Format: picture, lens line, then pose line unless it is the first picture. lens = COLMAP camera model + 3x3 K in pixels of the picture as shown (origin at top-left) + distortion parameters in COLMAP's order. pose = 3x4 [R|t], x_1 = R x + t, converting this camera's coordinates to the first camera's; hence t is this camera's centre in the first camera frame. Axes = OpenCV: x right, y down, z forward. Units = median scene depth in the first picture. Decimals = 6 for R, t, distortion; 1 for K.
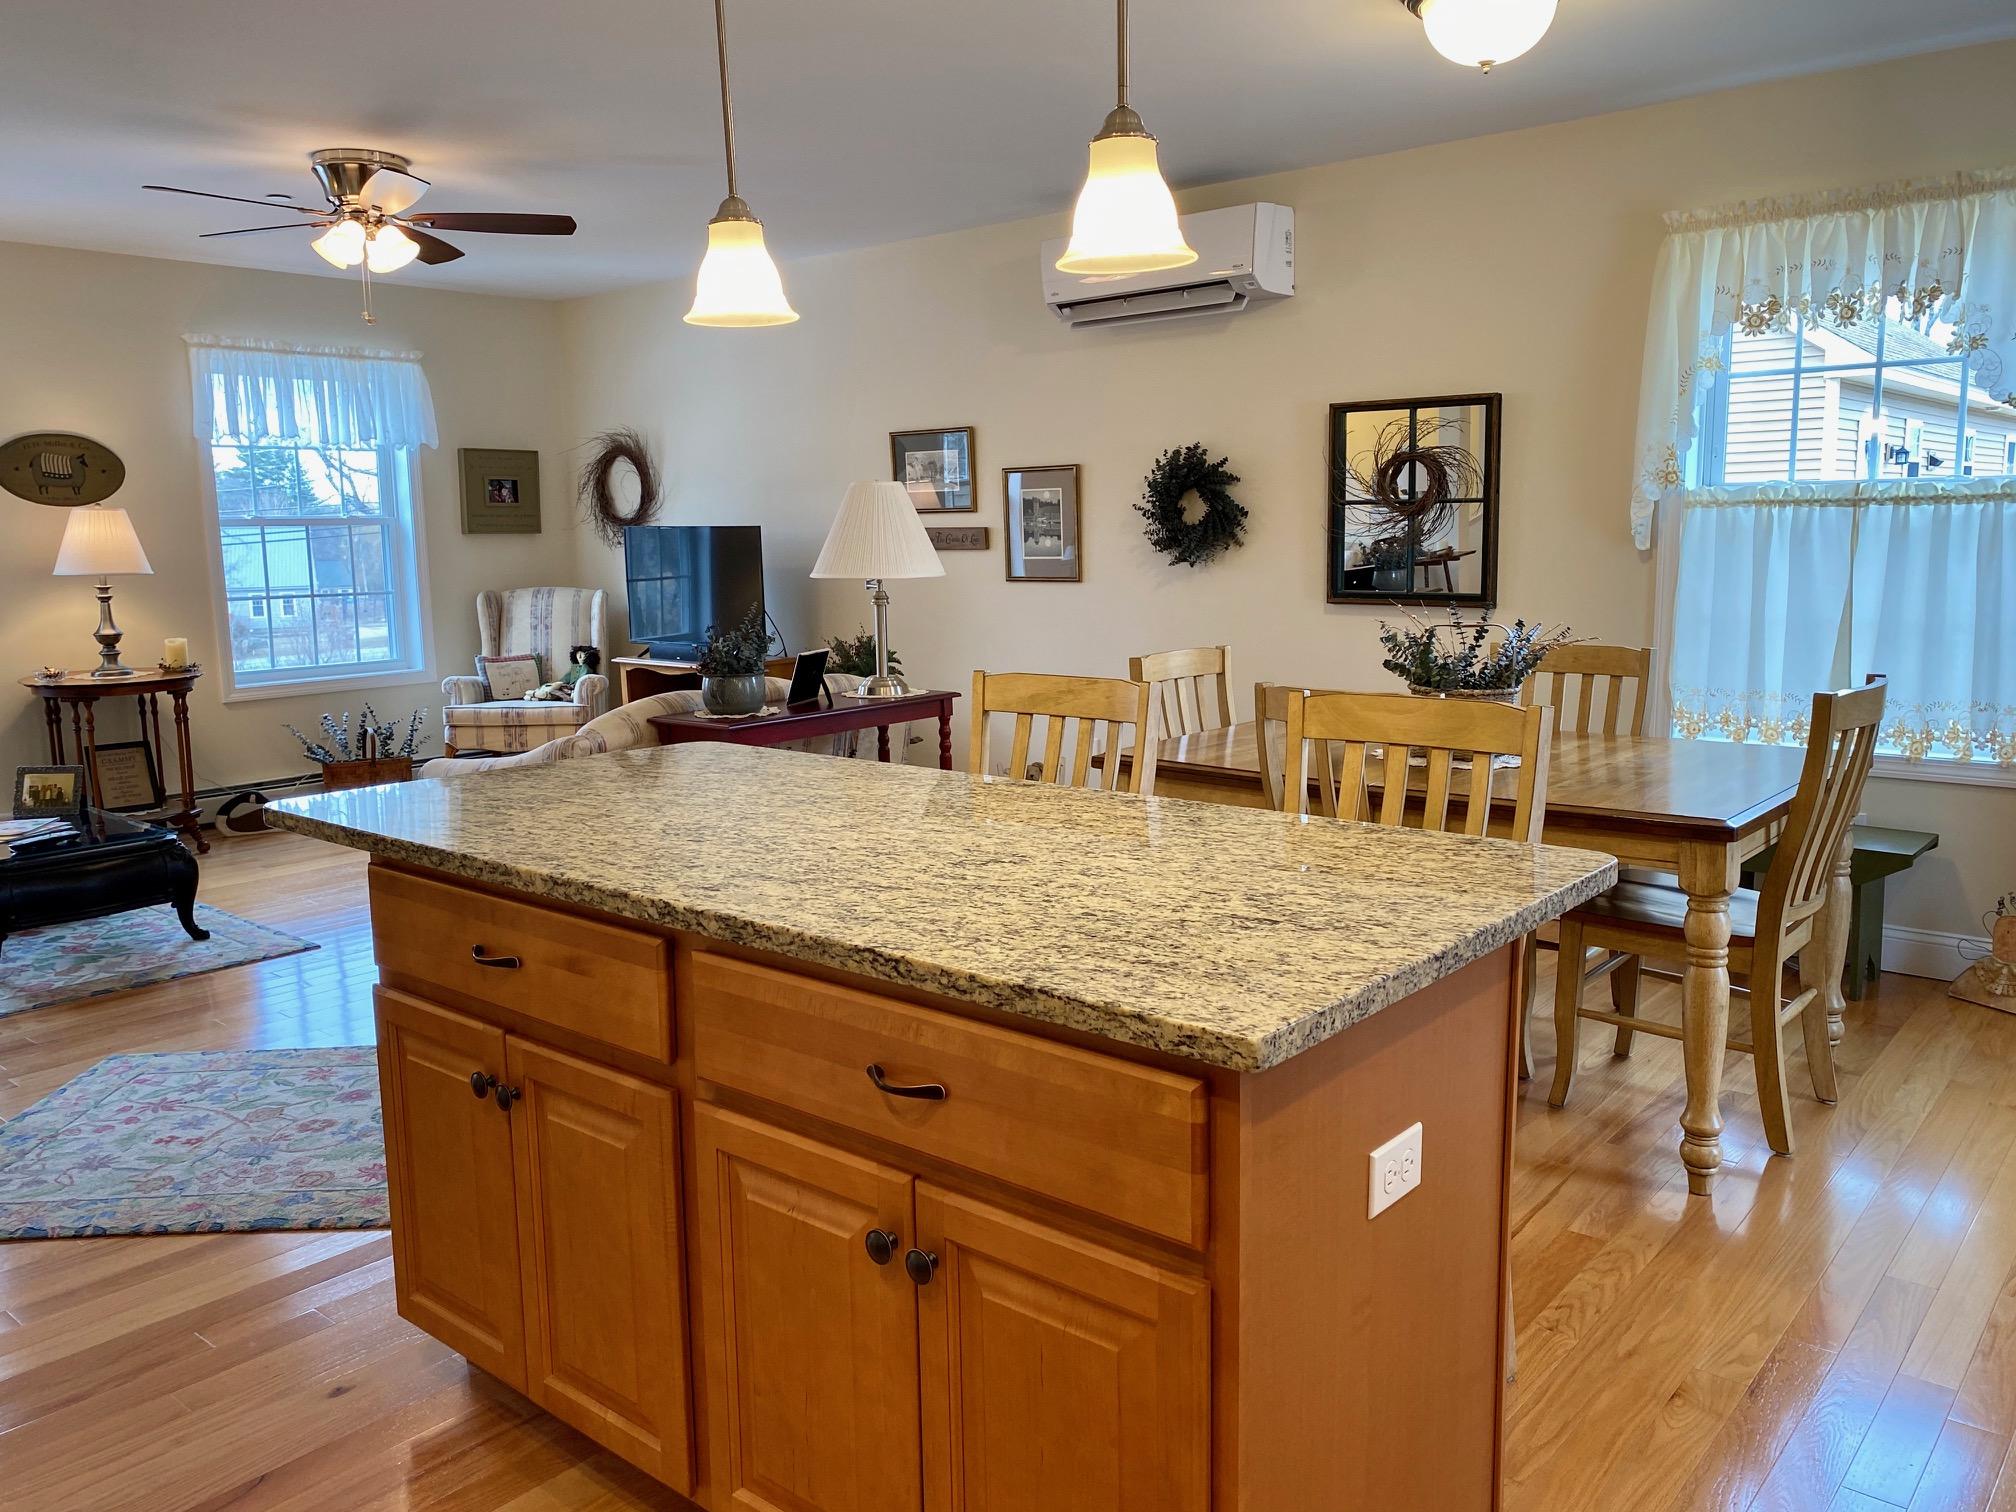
lens RADIAL K [[1536.1, 0, 1005.7], [0, 1536.1, 749.2], [0, 0, 1]] dist [-0.003942, -0.007566]
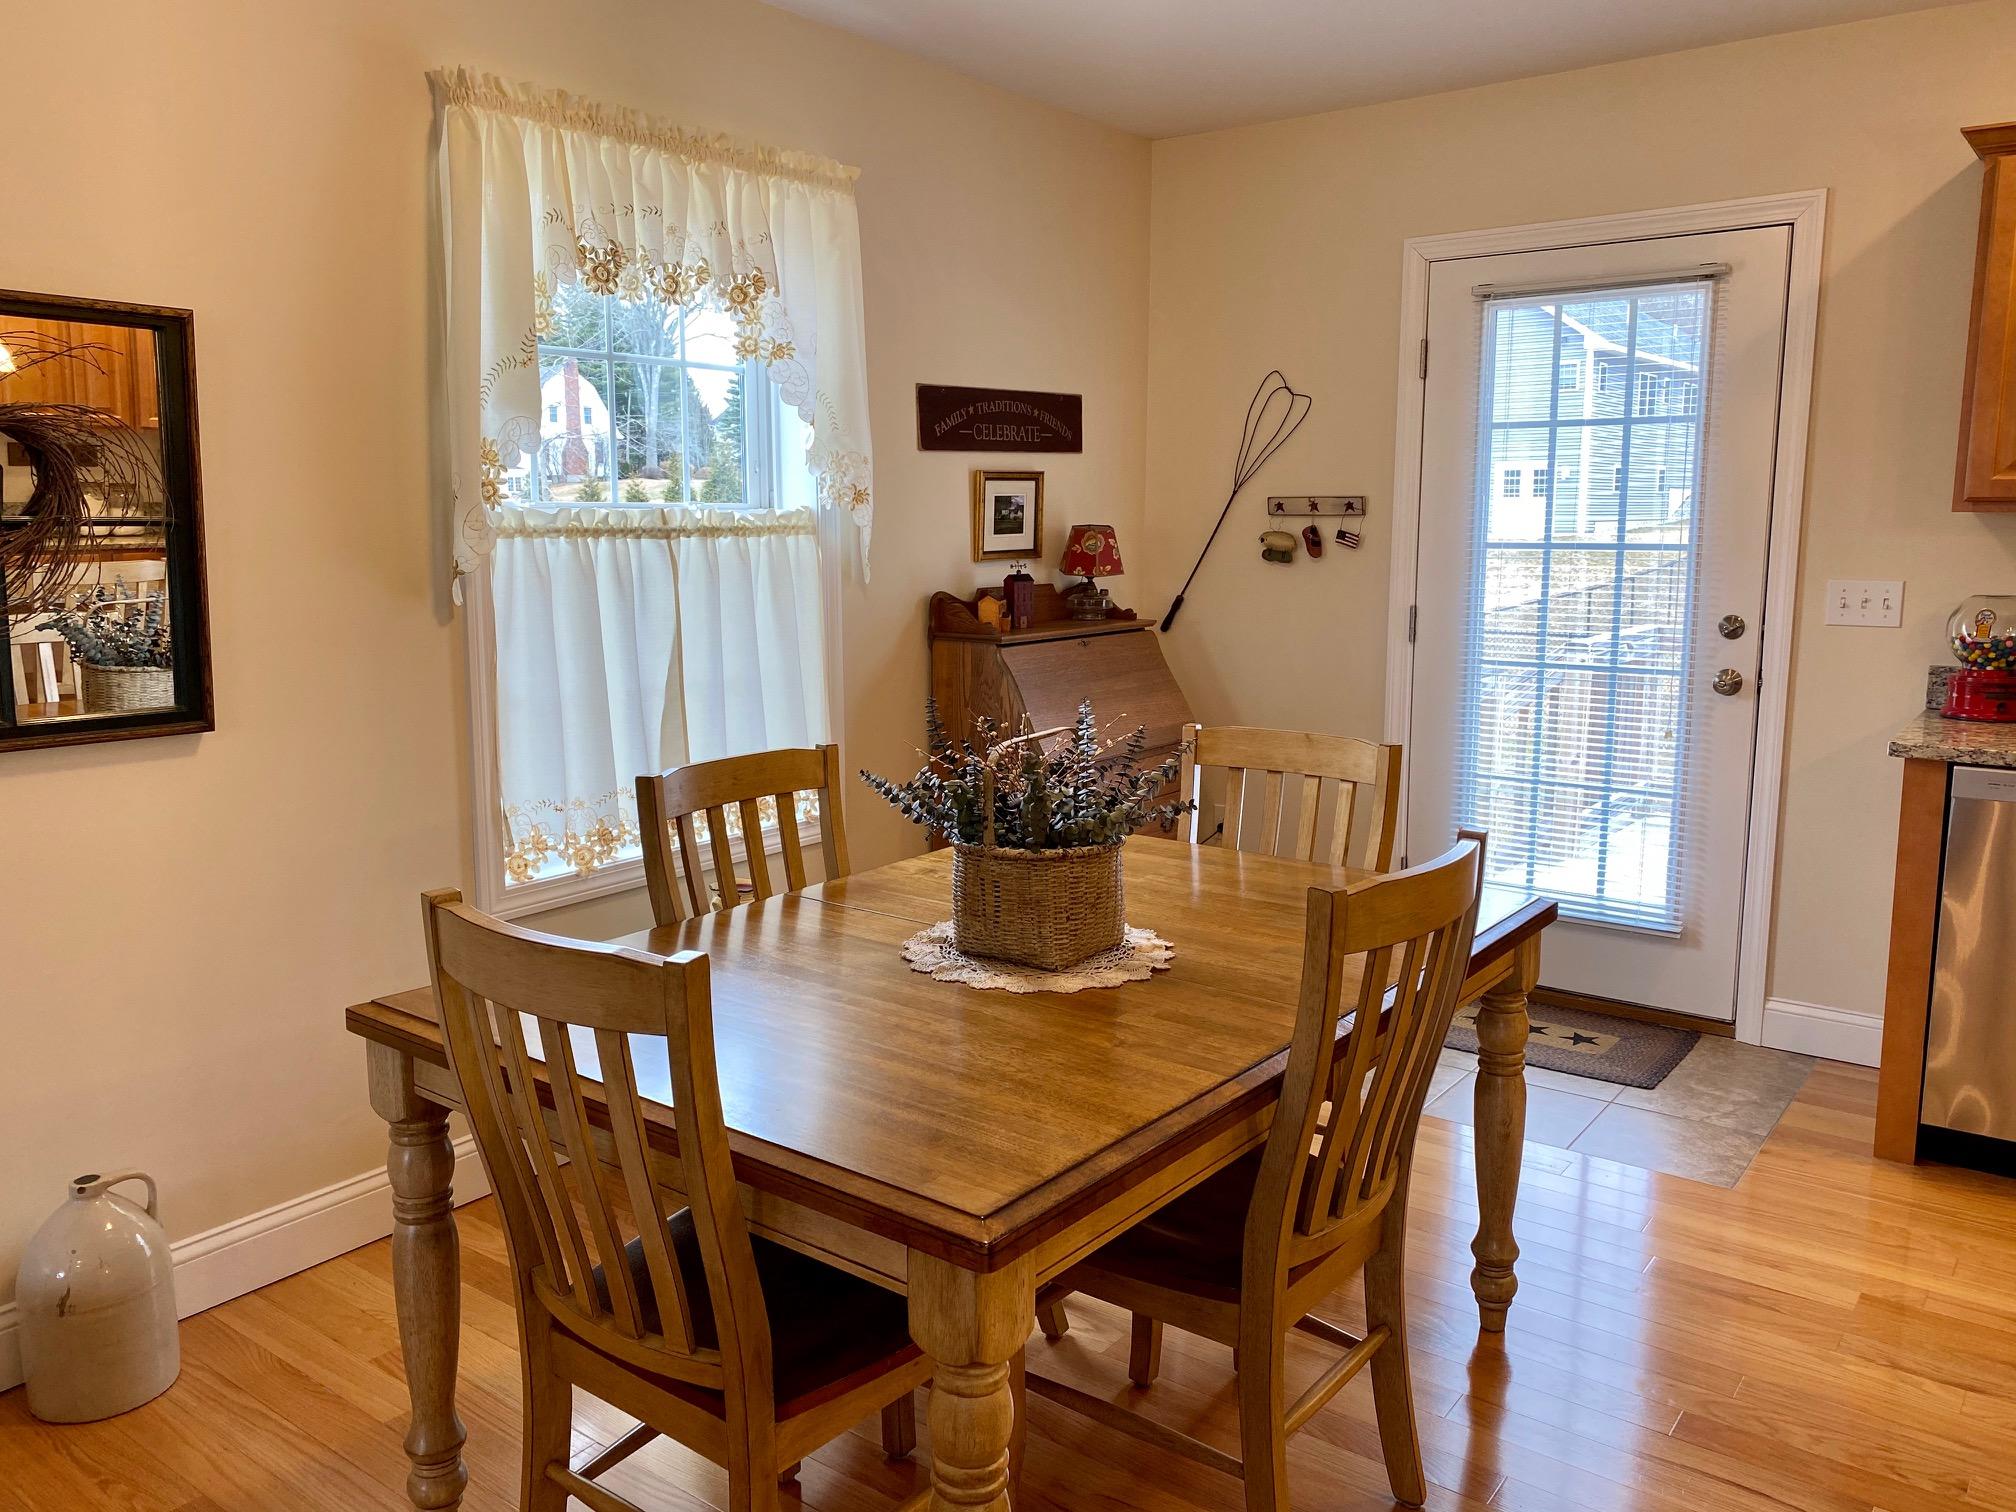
lens RADIAL K [[1536.1, 0, 1011.6], [0, 1536.1, 755.8], [0, 0, 1]] dist [-0.003942, -0.007566]
pose [[-0.058823, -0.133505, 0.989301, -0.248606], [0.150494, 0.978505, 0.140996, -0.134908], [-0.986859, 0.157177, -0.037467, 0.880949]]
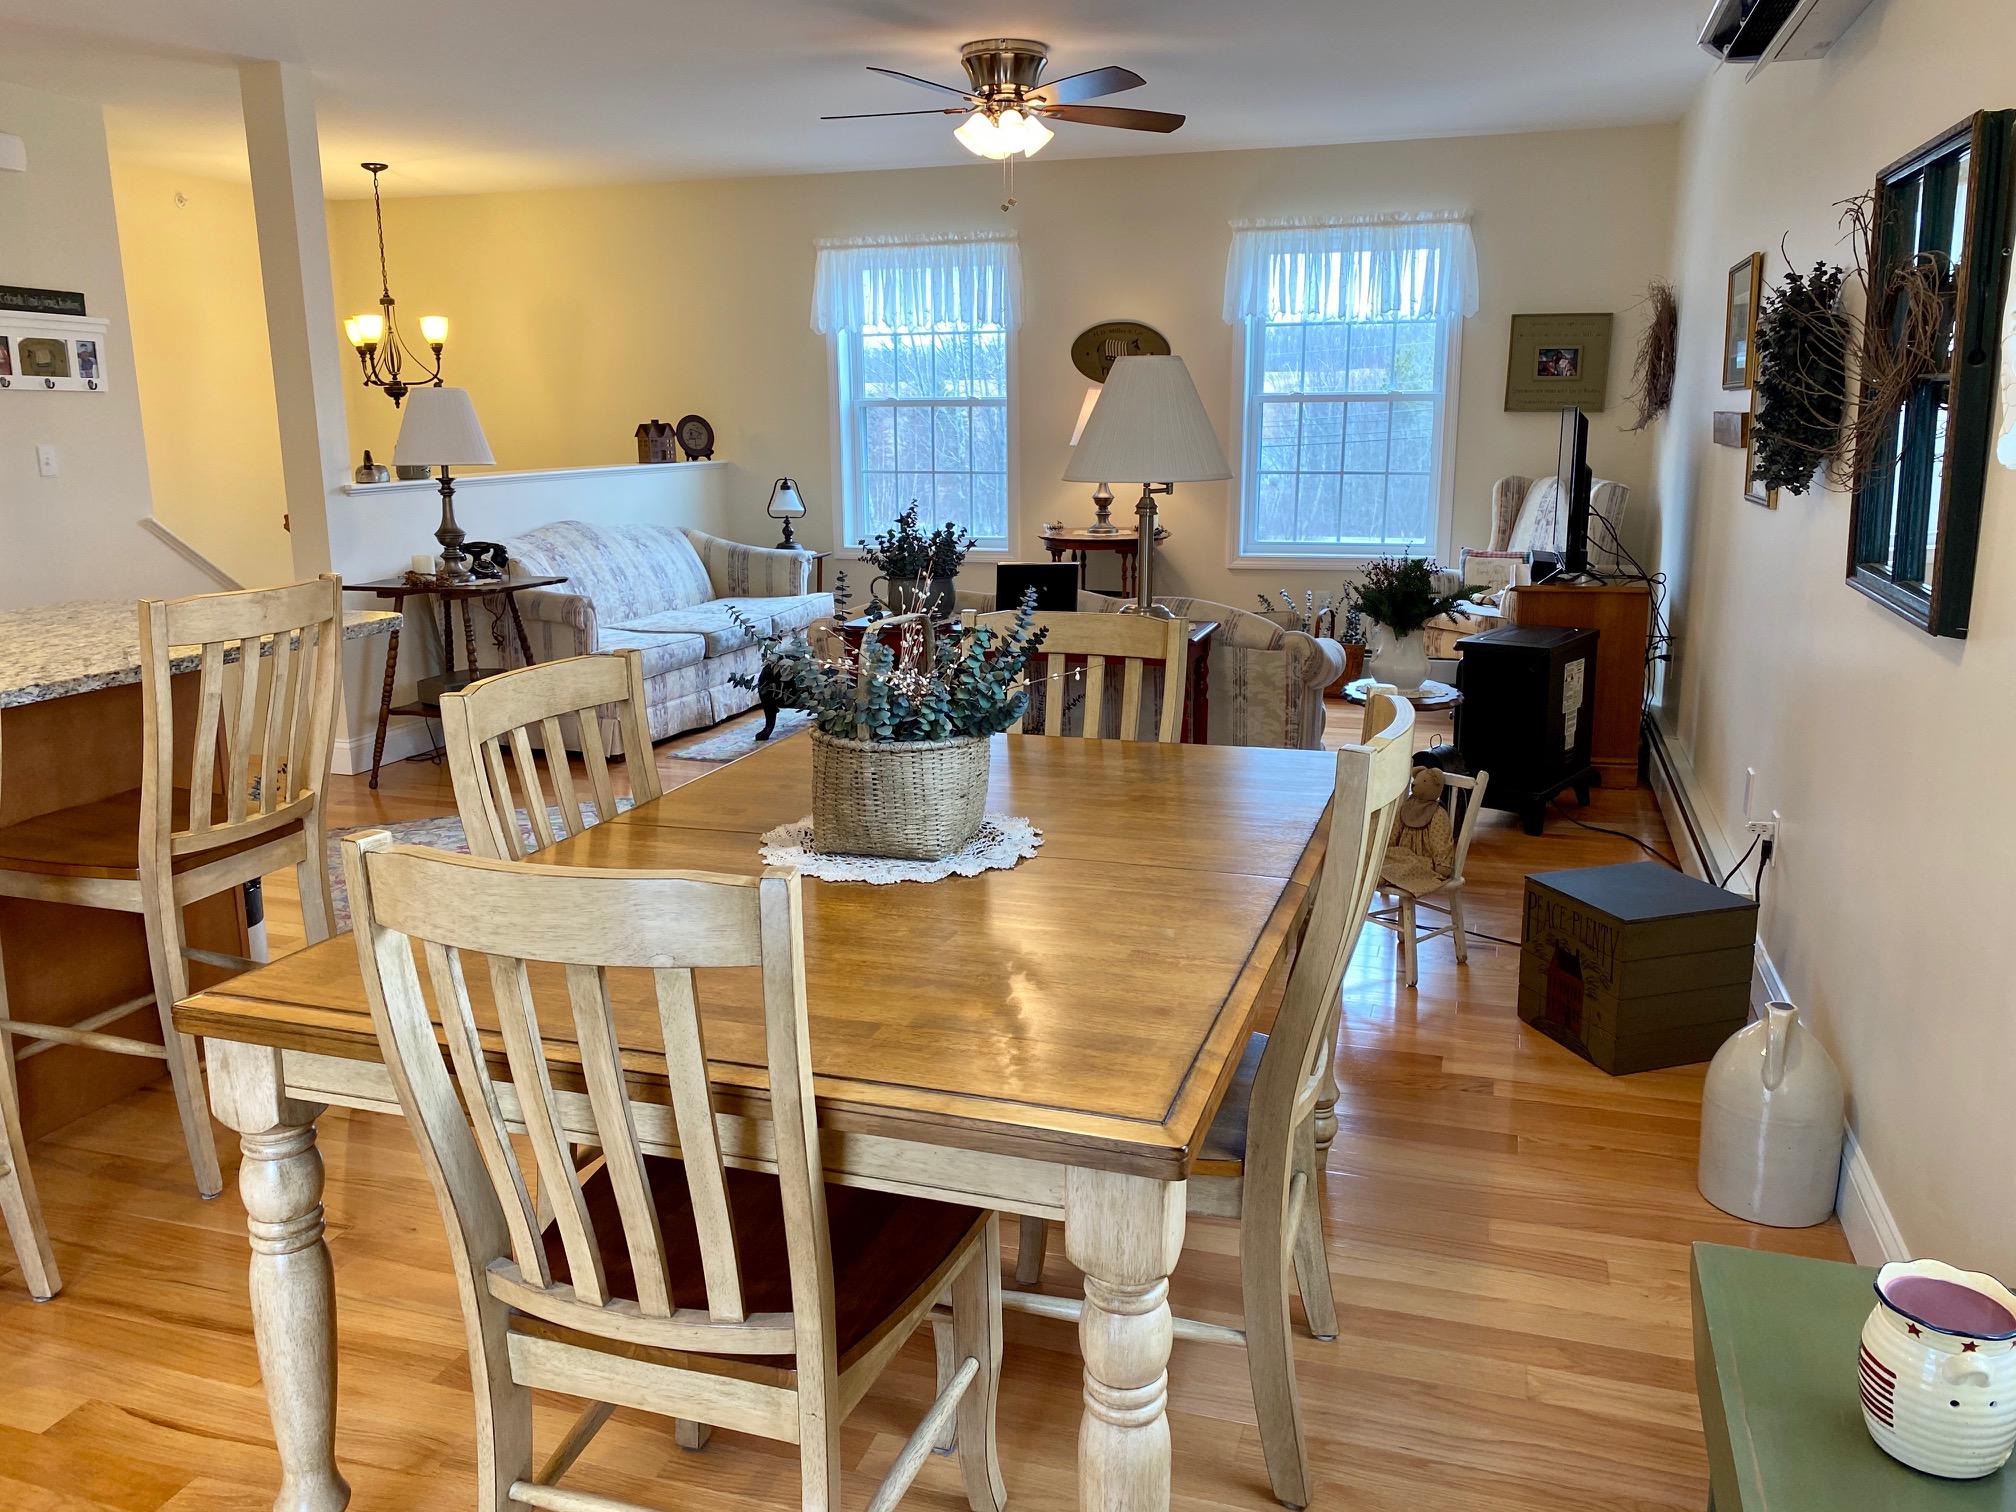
lens RADIAL K [[1536.1, 0, 1006.3], [0, 1536.1, 763.2], [0, 0, 1]] dist [-0.003942, -0.007566]
pose [[0.377901, 0.212590, -0.901108, 0.676308], [-0.132941, 0.975655, 0.174426, -0.099968], [0.916252, 0.053878, 0.396963, 0.671627]]
